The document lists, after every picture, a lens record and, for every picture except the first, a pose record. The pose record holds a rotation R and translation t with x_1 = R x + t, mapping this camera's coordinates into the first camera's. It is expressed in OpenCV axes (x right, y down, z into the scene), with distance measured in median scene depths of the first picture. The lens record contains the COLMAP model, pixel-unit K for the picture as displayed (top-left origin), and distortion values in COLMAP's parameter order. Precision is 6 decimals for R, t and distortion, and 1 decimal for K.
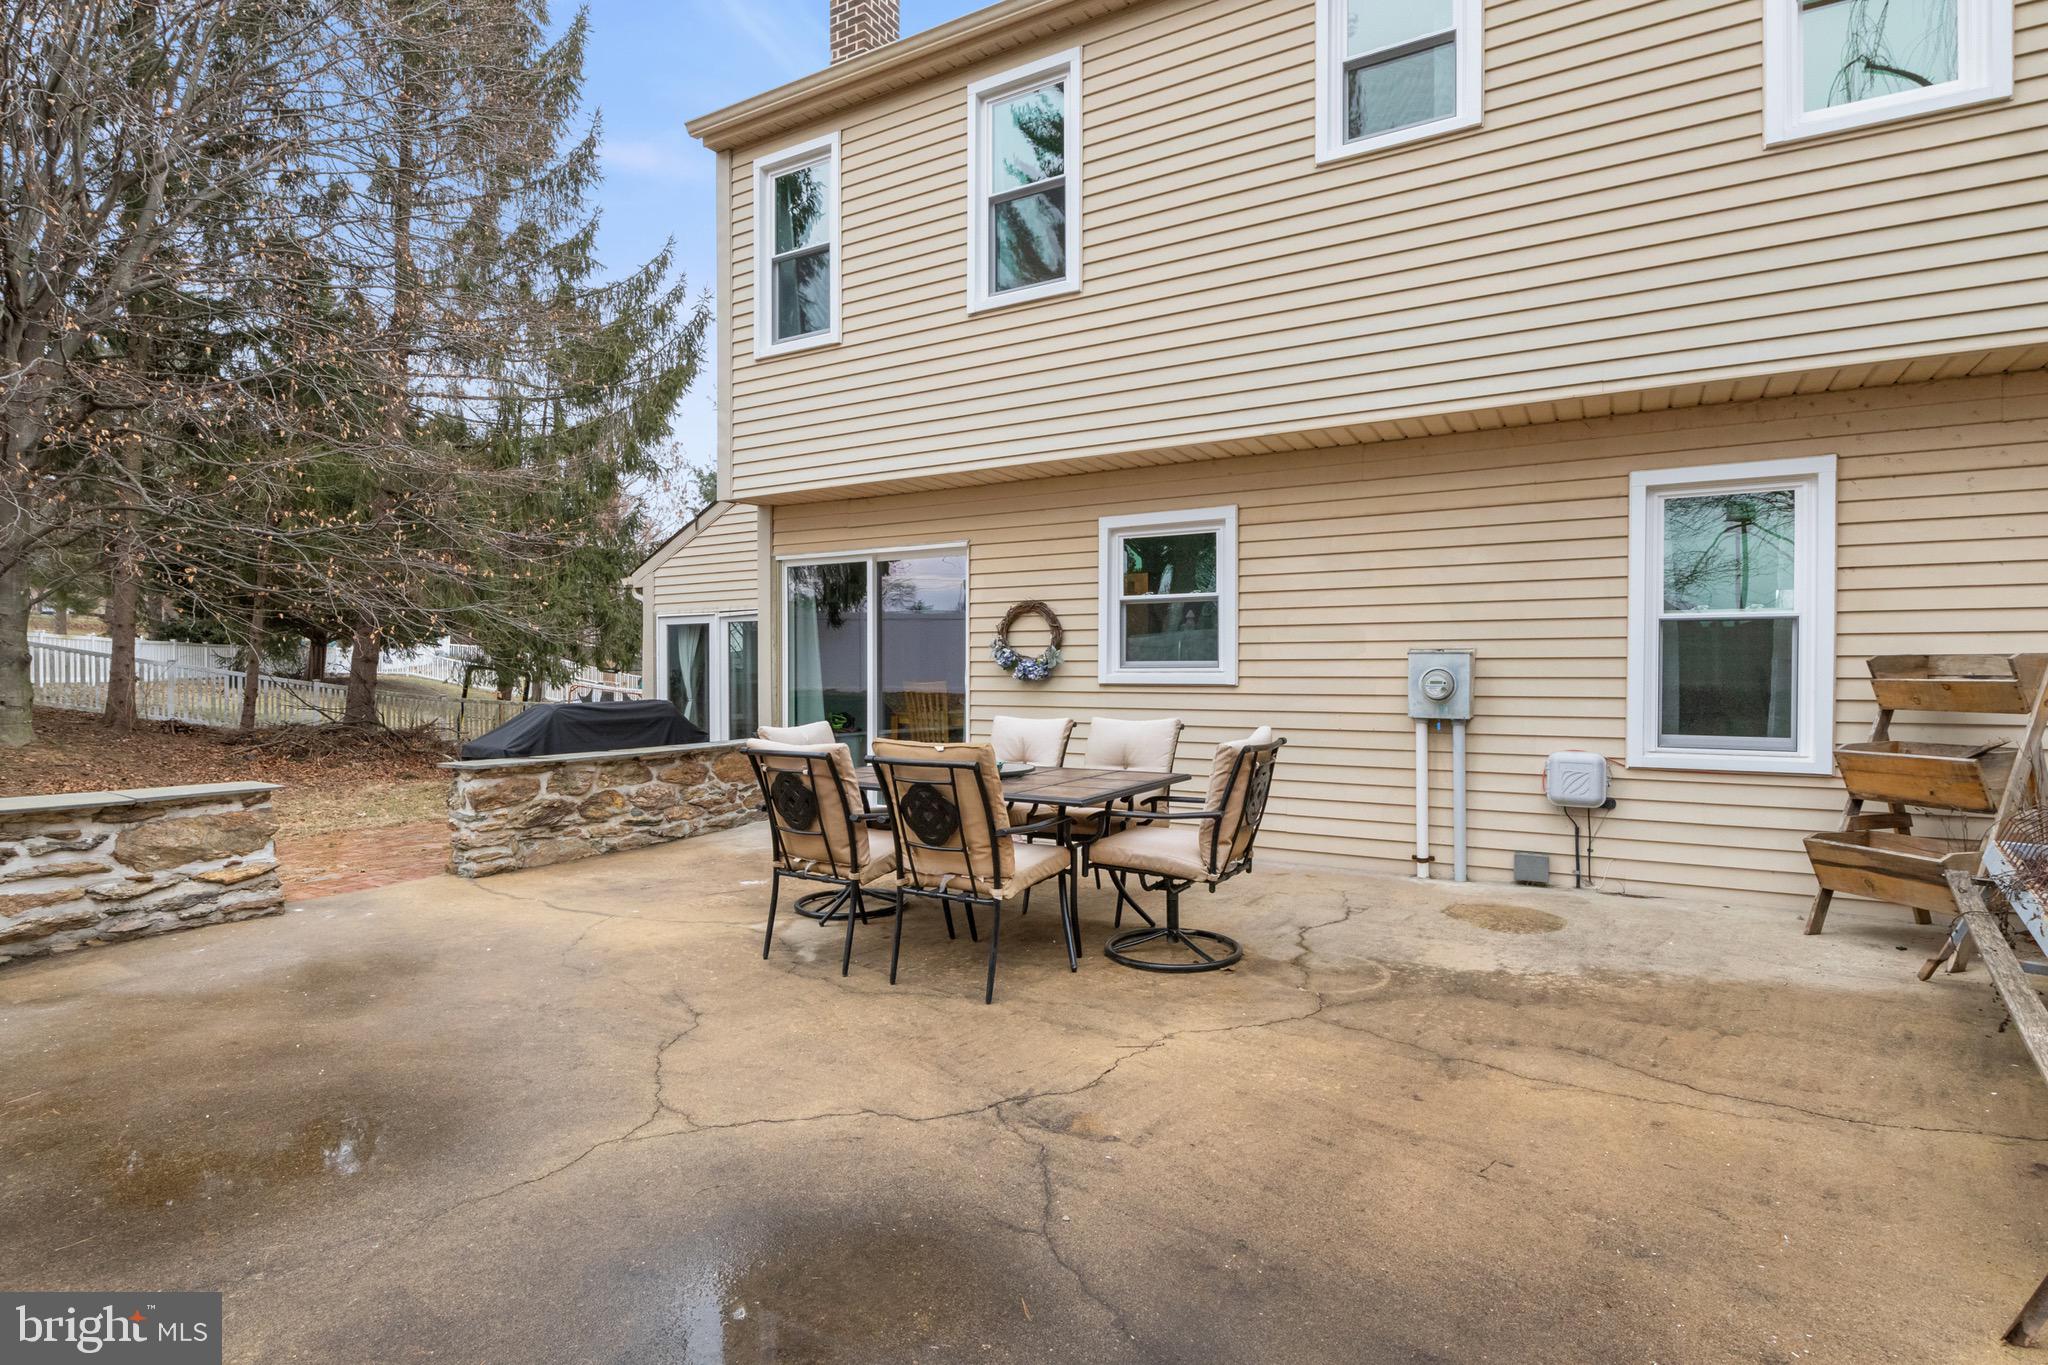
lens RADIAL K [[1021.6, 0, 1013.3], [0, 1021.6, 680.5], [0, 0, 1]] dist [-0.004123, -0.002623]
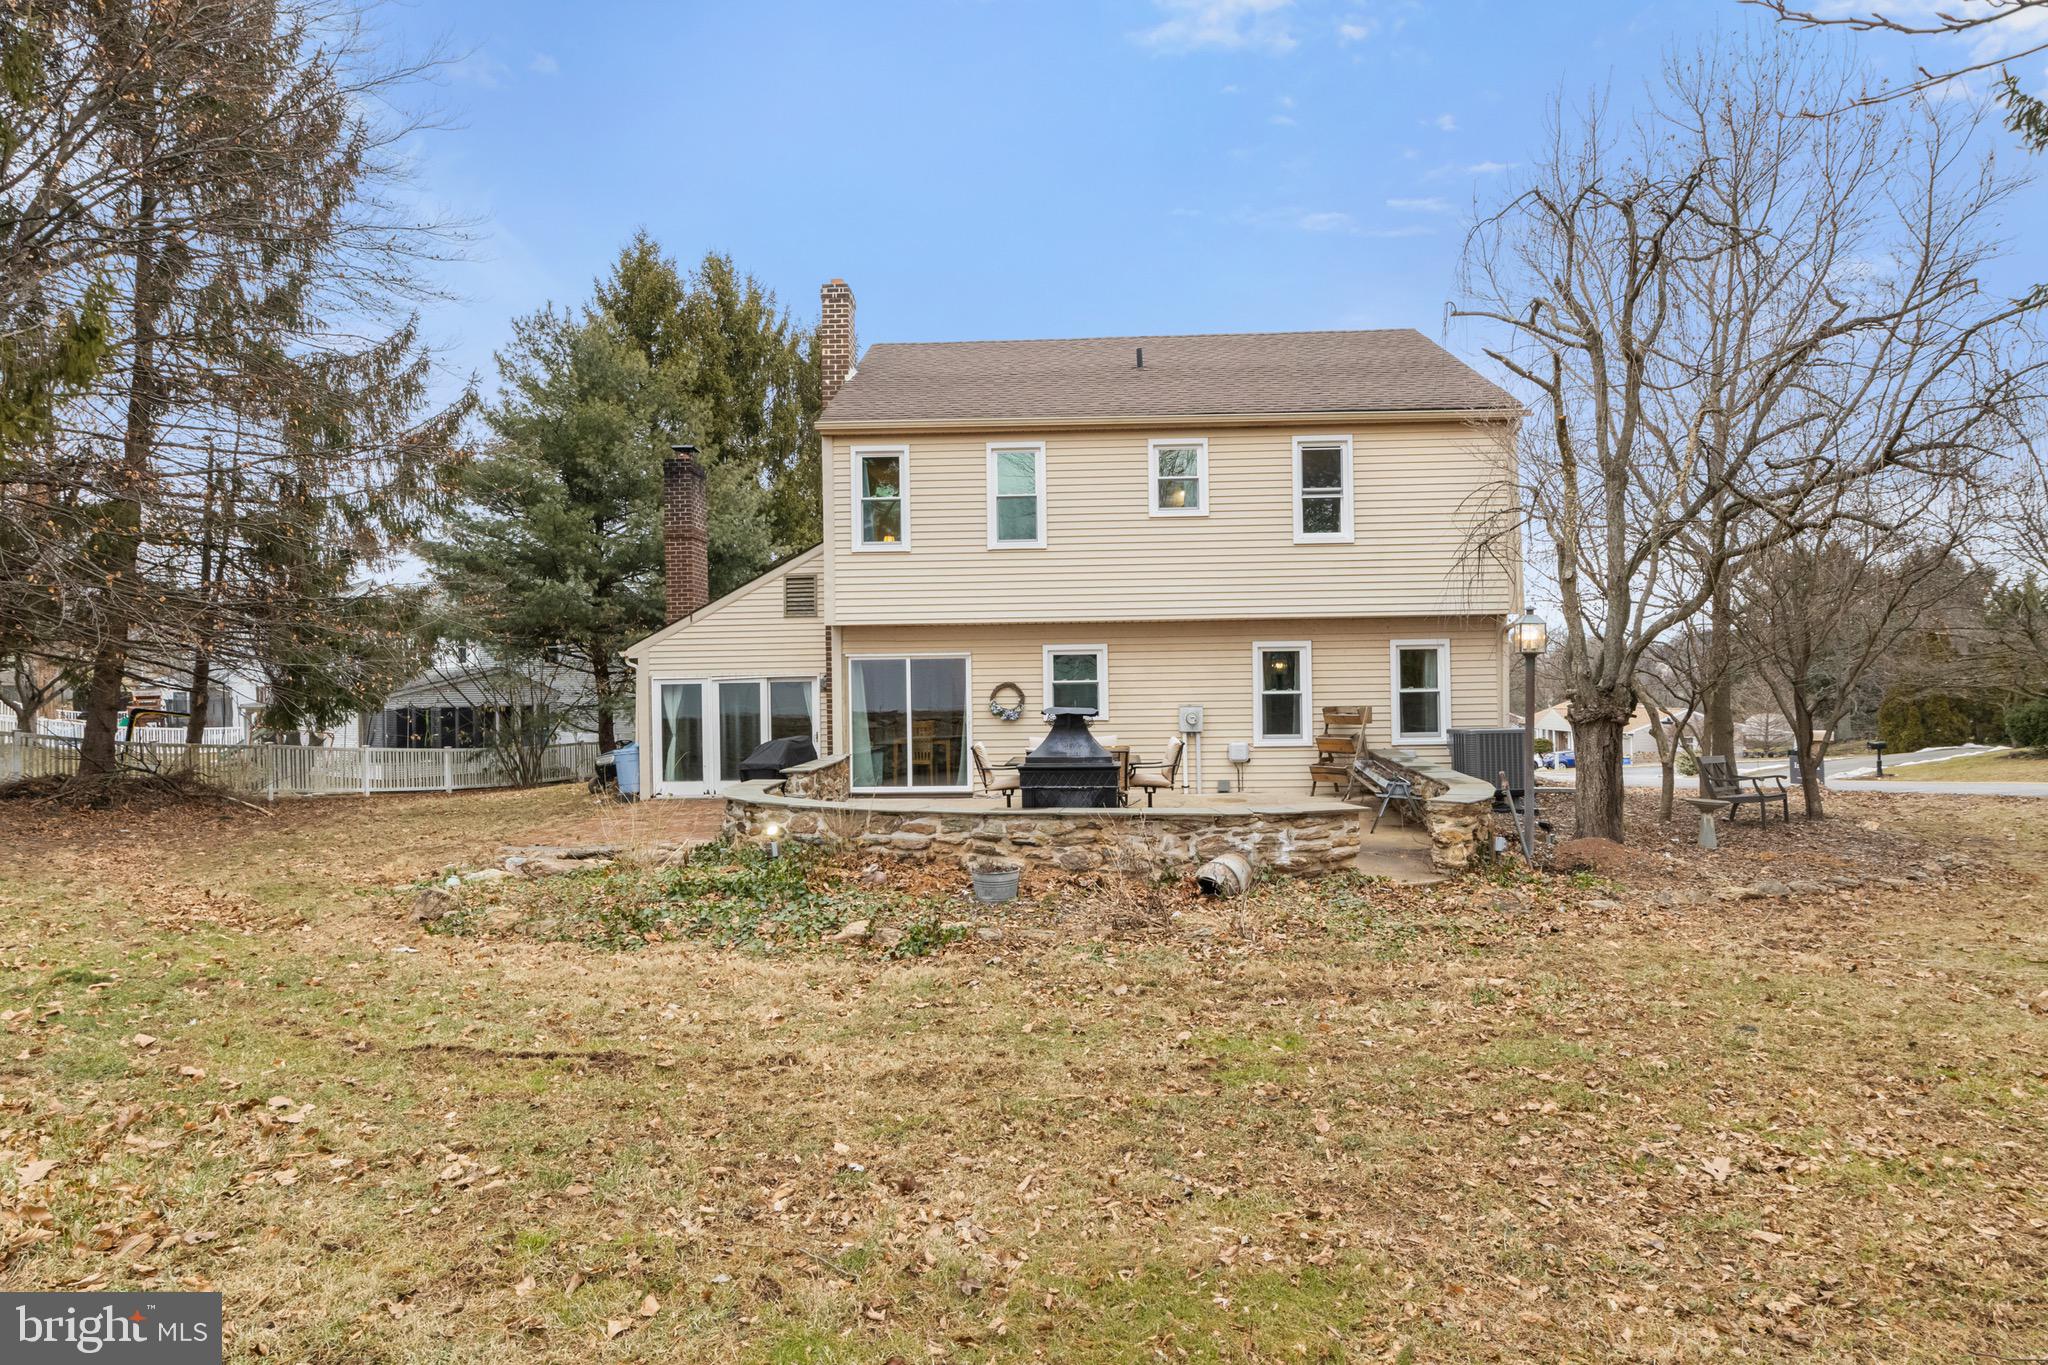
lens RADIAL K [[1021.6, 0, 1025.4], [0, 1021.6, 678.4], [0, 0, 1]] dist [-0.004123, -0.002623]
pose [[0.877430, -0.009708, 0.479607, -1.096257], [0.018466, 0.999738, -0.013548, -0.064948], [-0.479350, 0.020744, 0.877379, -0.989160]]
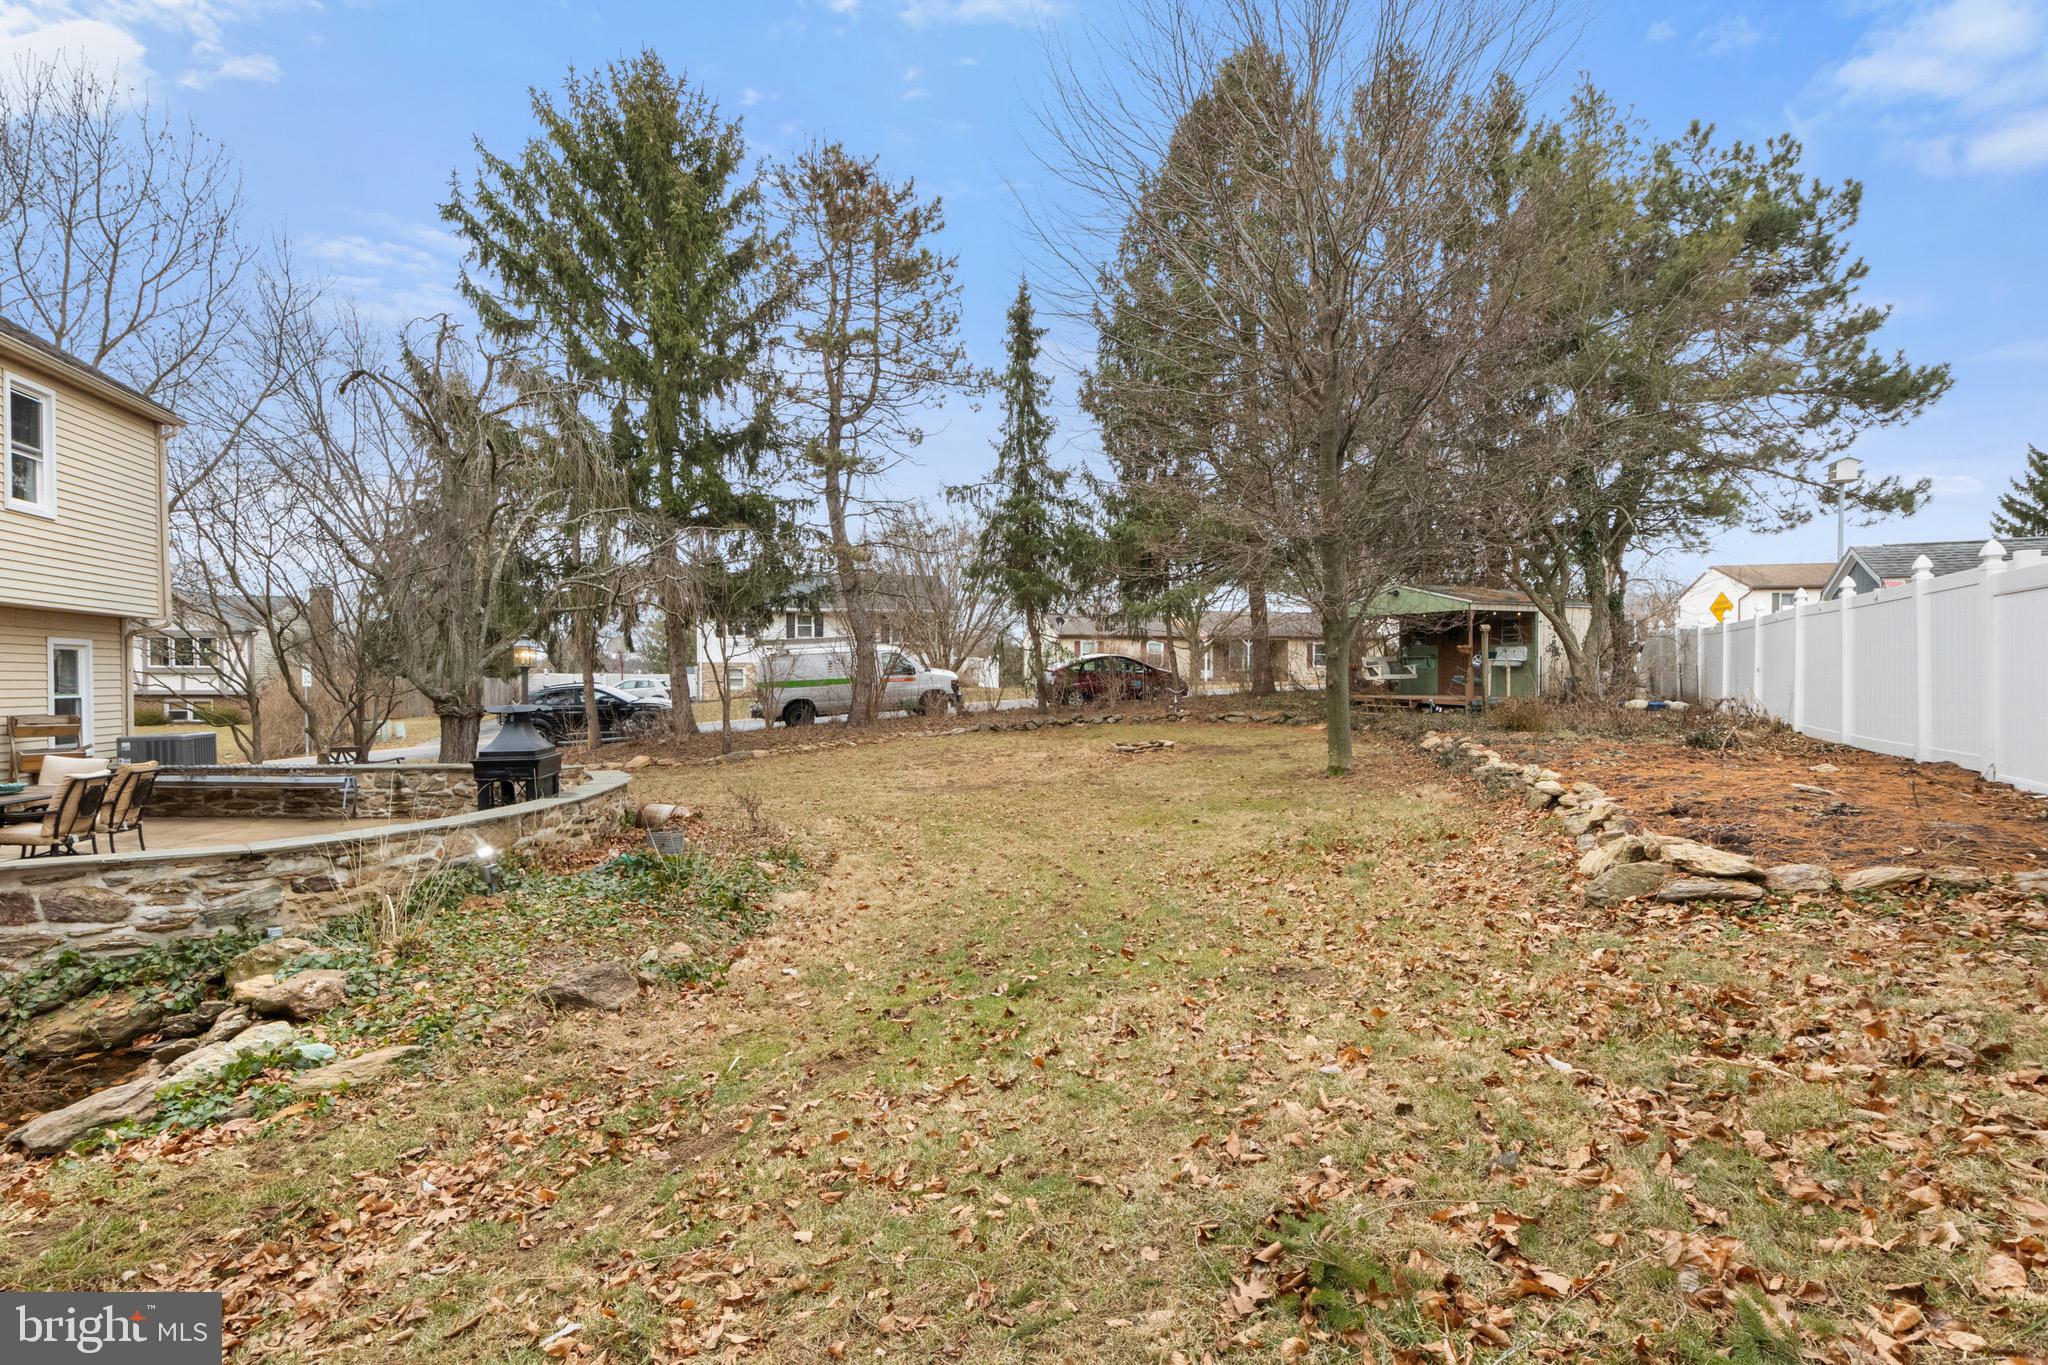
lens RADIAL K [[1021.6, 0, 1018.6], [0, 1021.6, 692.3], [0, 0, 1]] dist [-0.004123, -0.002623]
pose [[-0.700263, -0.007461, 0.713846, -1.992139], [0.005589, 0.999857, 0.015933, -0.084058], [-0.713863, 0.015147, -0.700121, 0.733057]]
